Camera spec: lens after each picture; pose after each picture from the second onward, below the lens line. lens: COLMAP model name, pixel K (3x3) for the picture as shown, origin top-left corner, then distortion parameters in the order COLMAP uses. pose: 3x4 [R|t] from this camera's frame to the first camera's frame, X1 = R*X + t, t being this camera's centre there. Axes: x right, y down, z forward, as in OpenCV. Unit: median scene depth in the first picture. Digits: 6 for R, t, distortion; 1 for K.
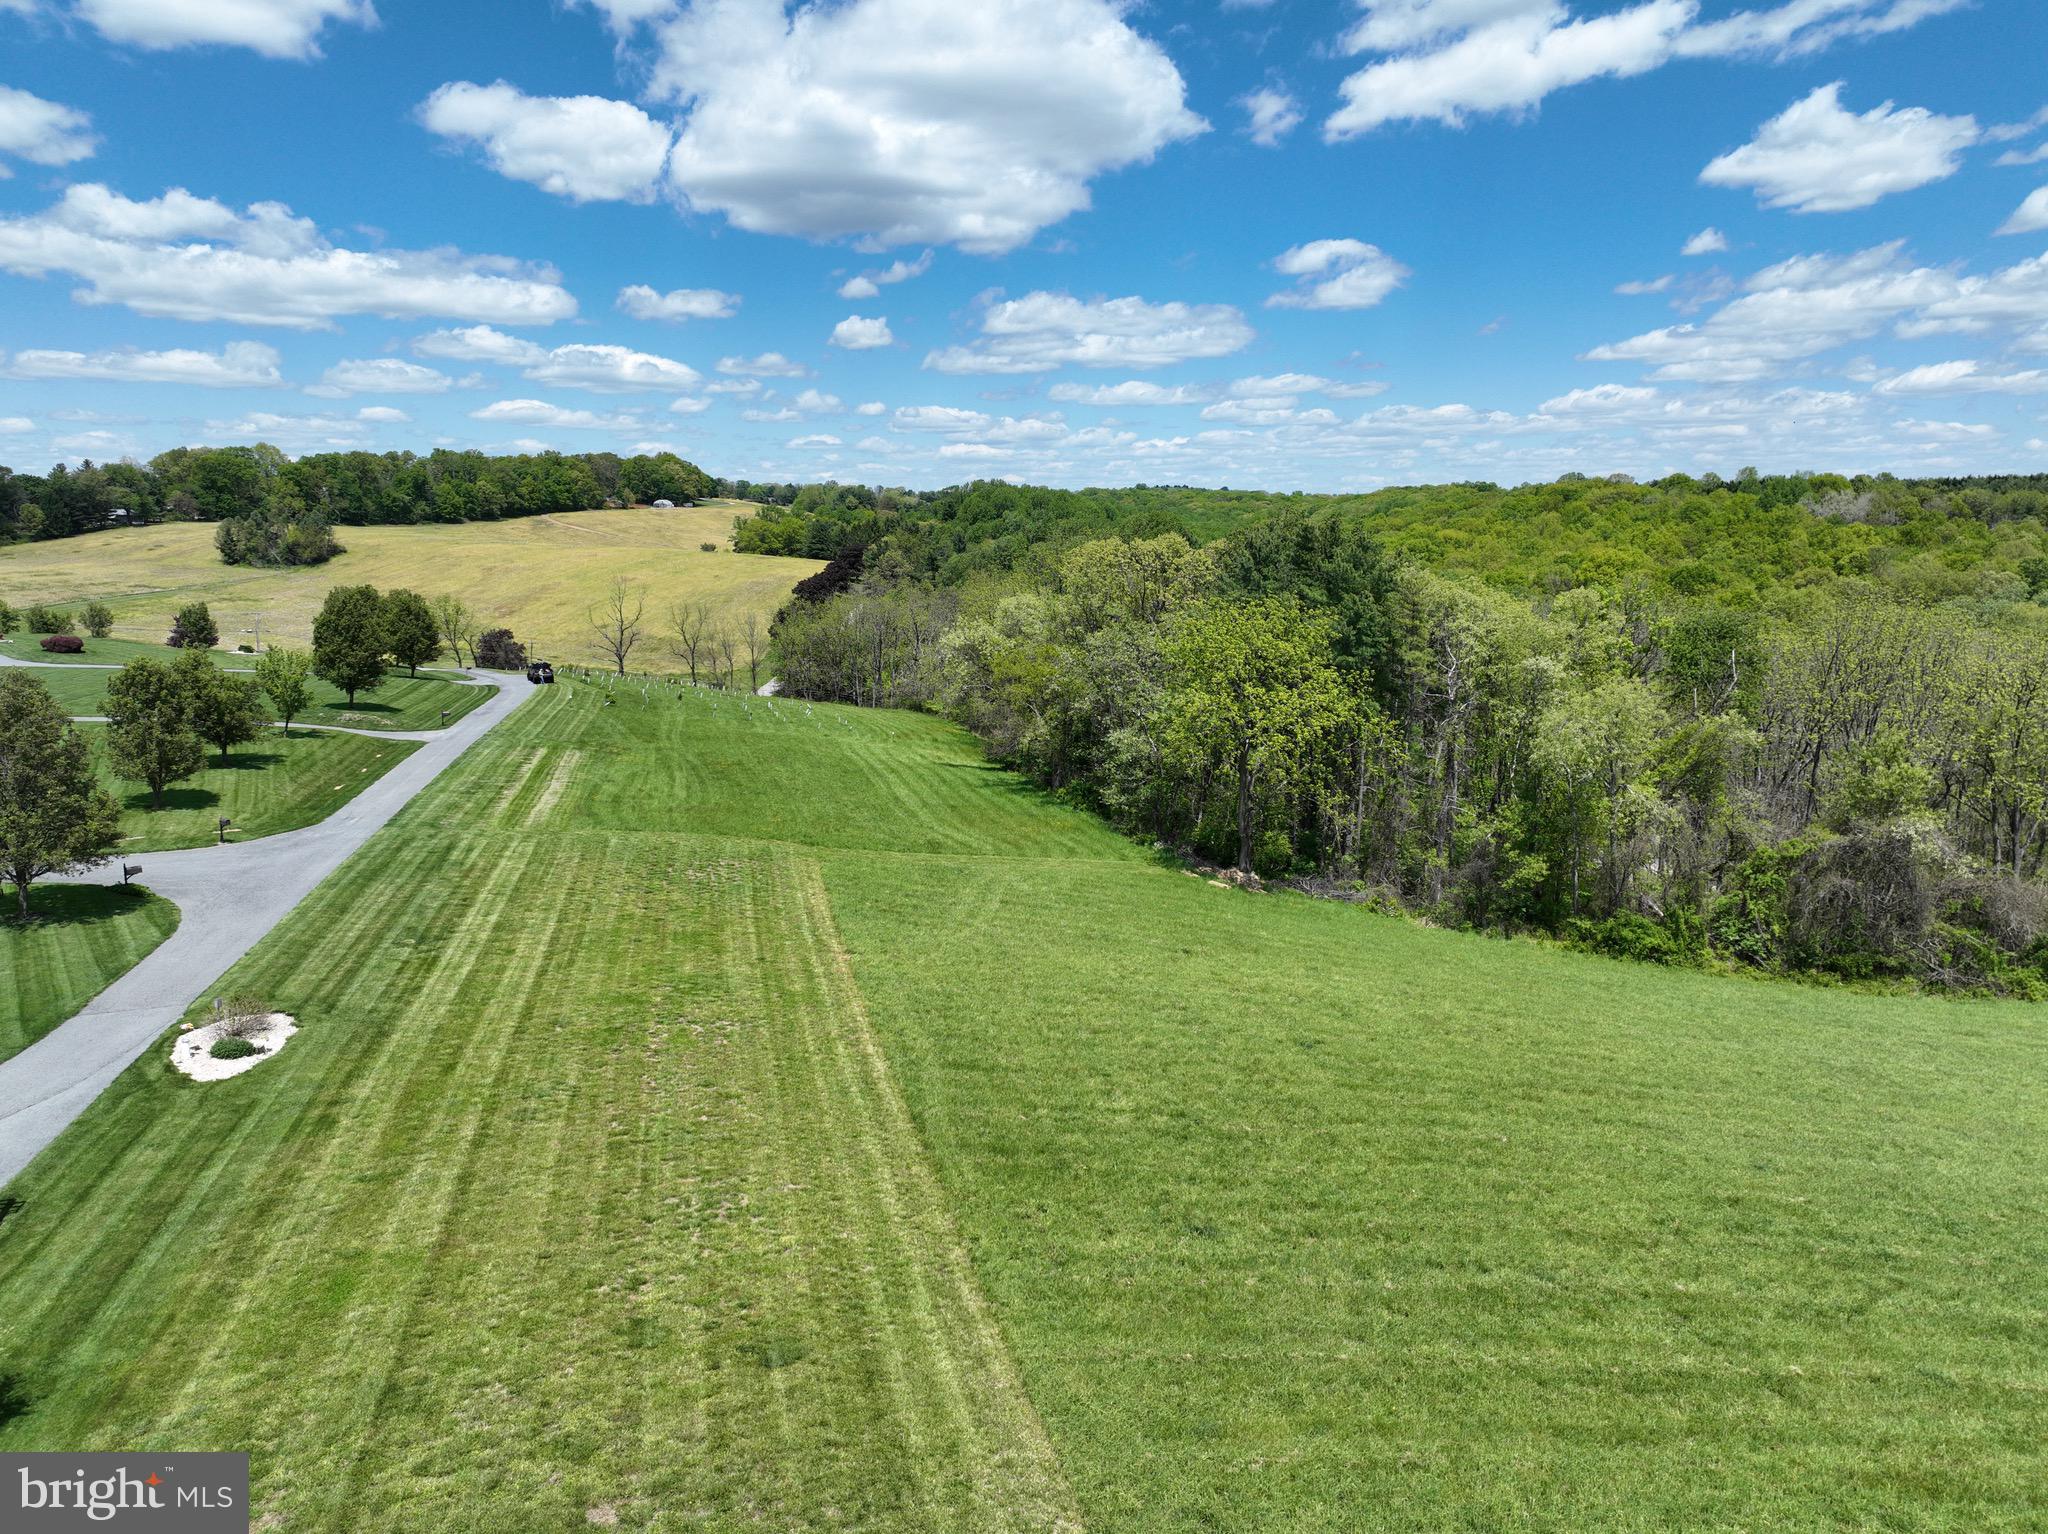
lens RADIAL K [[1434.8, 0, 1026.5], [0, 1434.8, 766.4], [0, 0, 1]] dist [-0.001050, 0.017247]
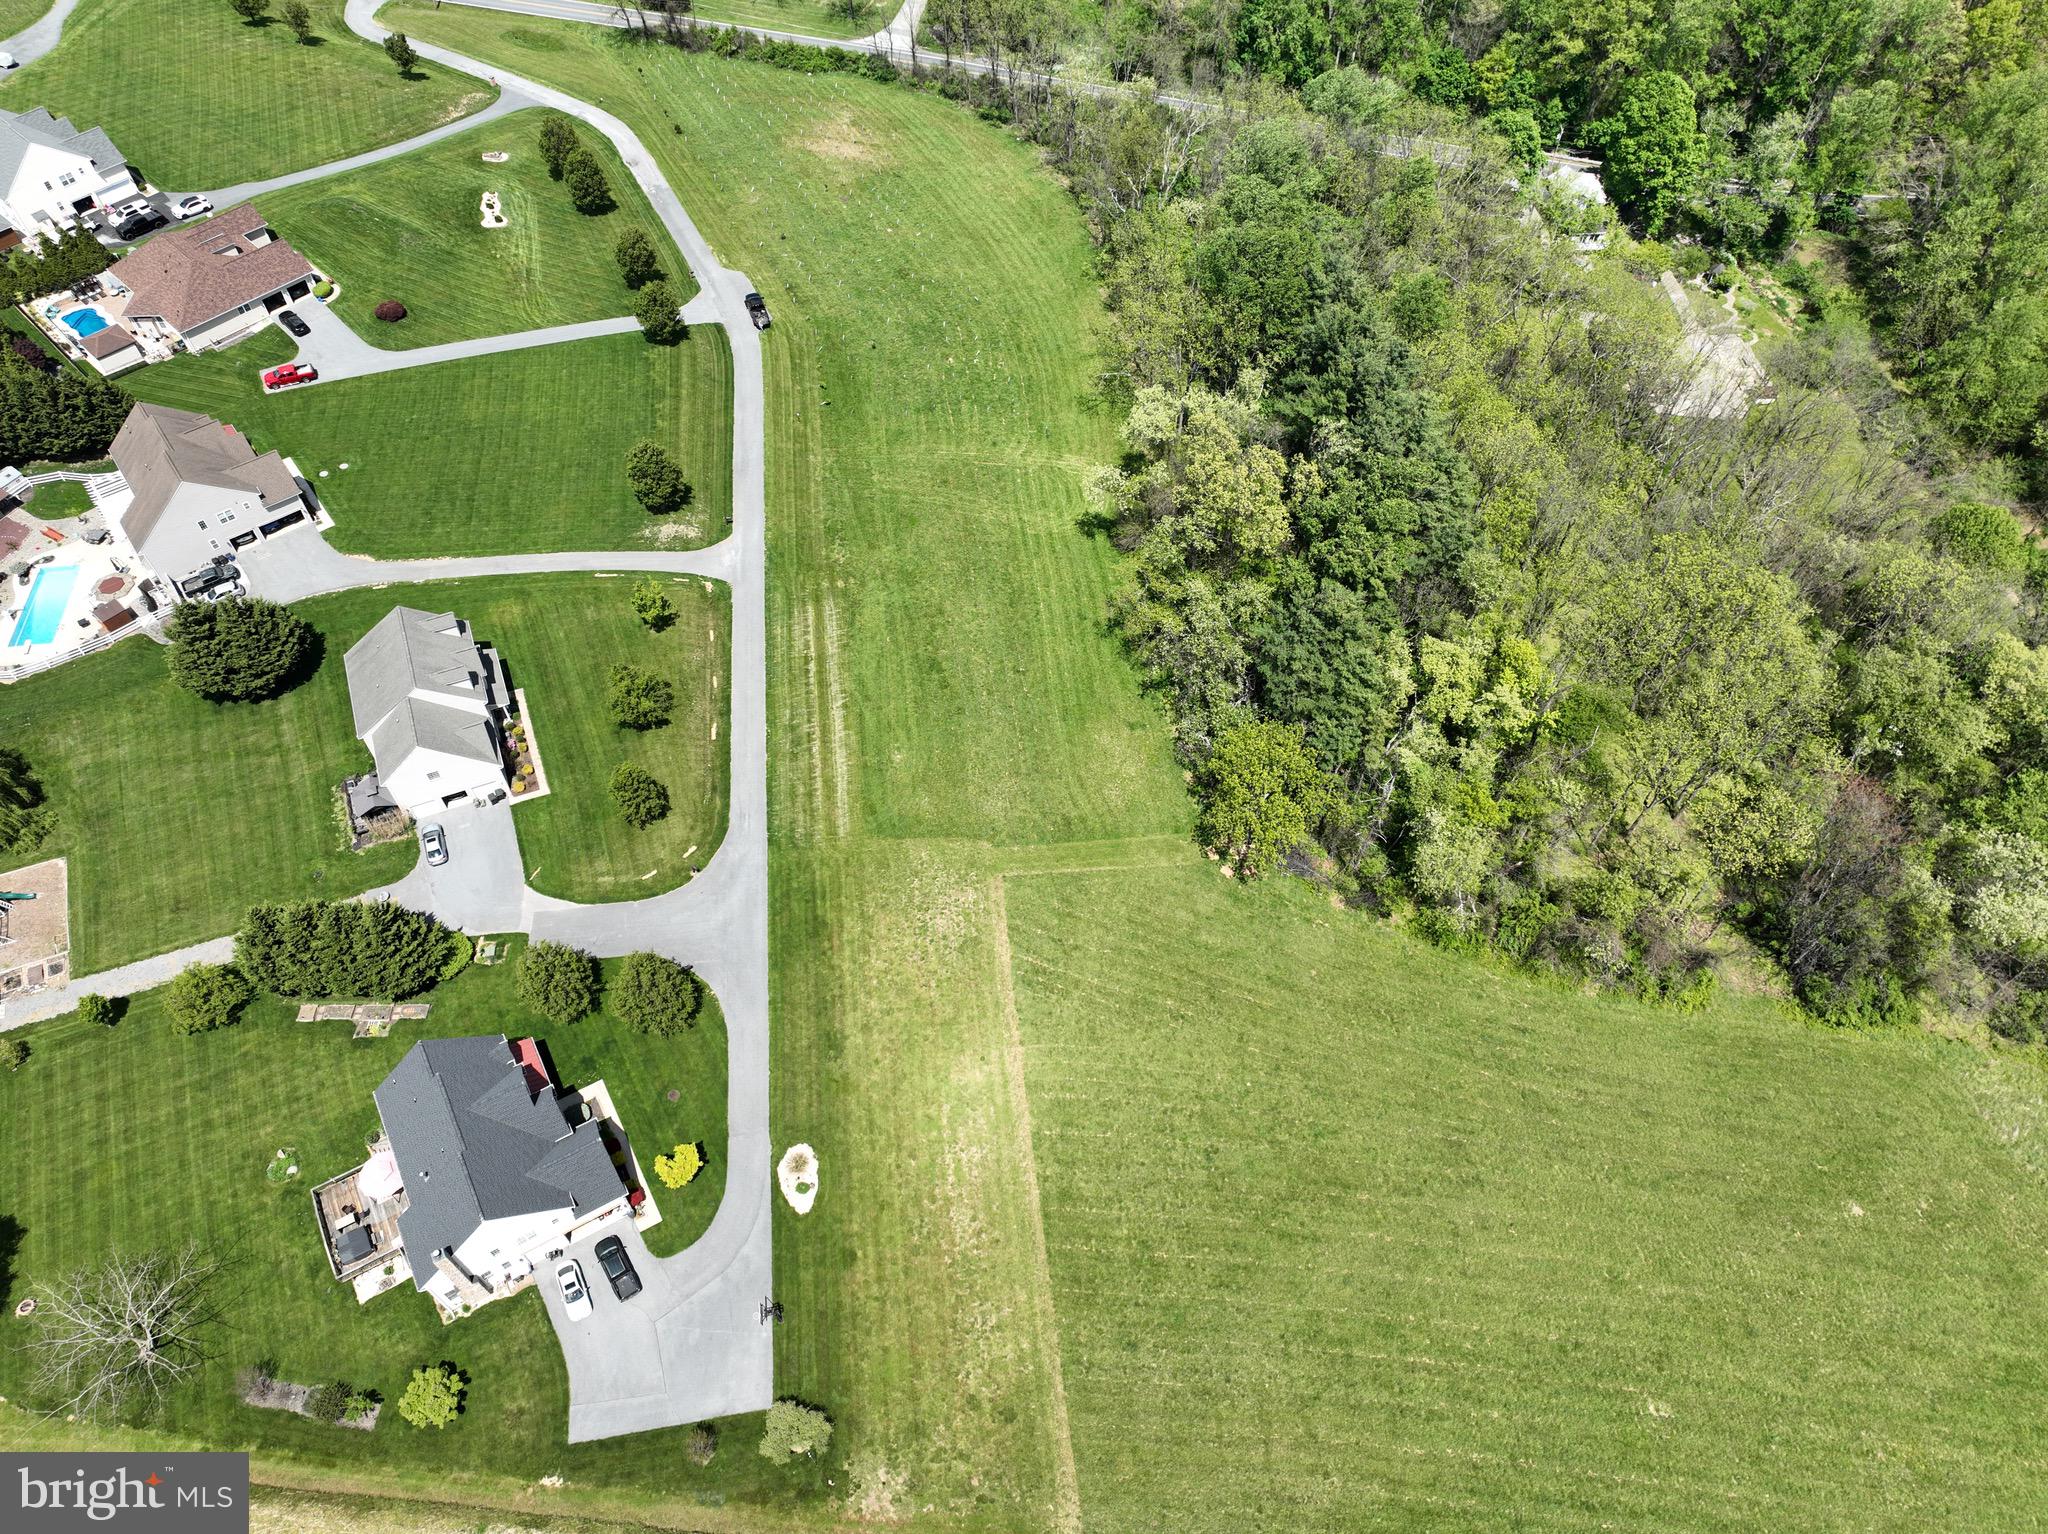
lens RADIAL K [[1430.2, 0, 1024.9], [0, 1430.2, 760.1], [0, 0, 1]] dist [0.000663, 0.017752]
pose [[0.994267, 0.085215, -0.064593, -0.001356], [-0.017470, 0.725408, 0.688098, -0.163501], [0.105493, -0.683024, 0.722737, -0.027131]]
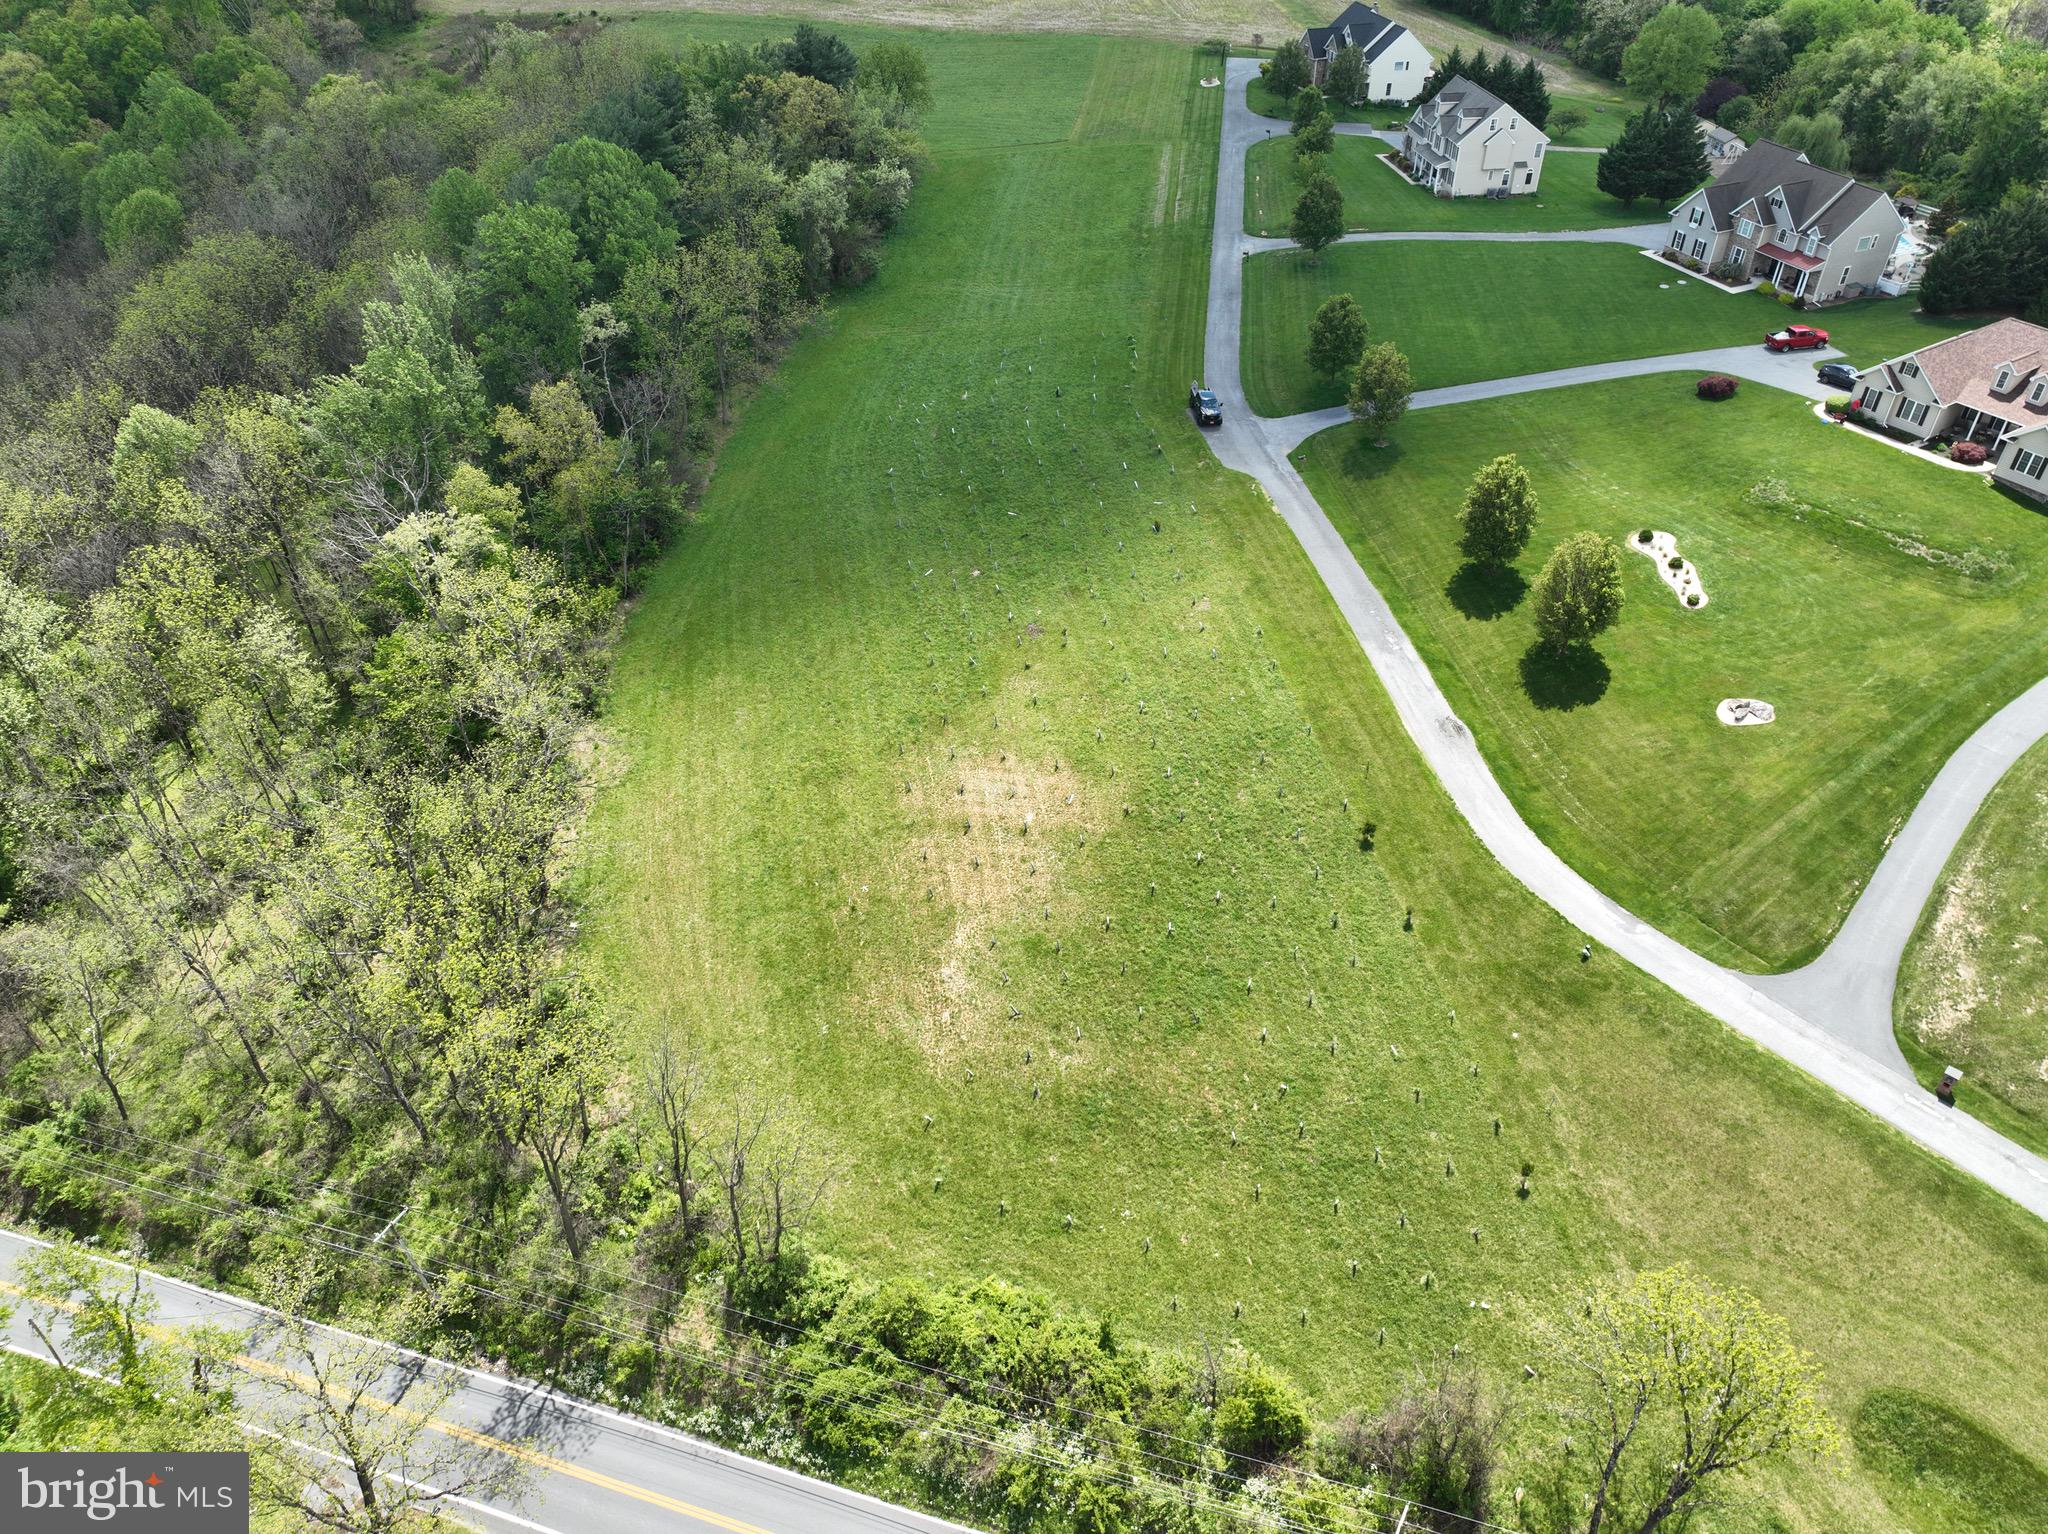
lens RADIAL K [[1436.7, 0, 1021.6], [0, 1436.7, 767.3], [0, 0, 1]] dist [-0.000717, 0.018299]
pose [[-0.938398, -0.213352, 0.271827, -0.136273], [0.060491, 0.673067, 0.737104, -0.149189], [-0.340220, 0.708140, -0.618698, 0.456359]]
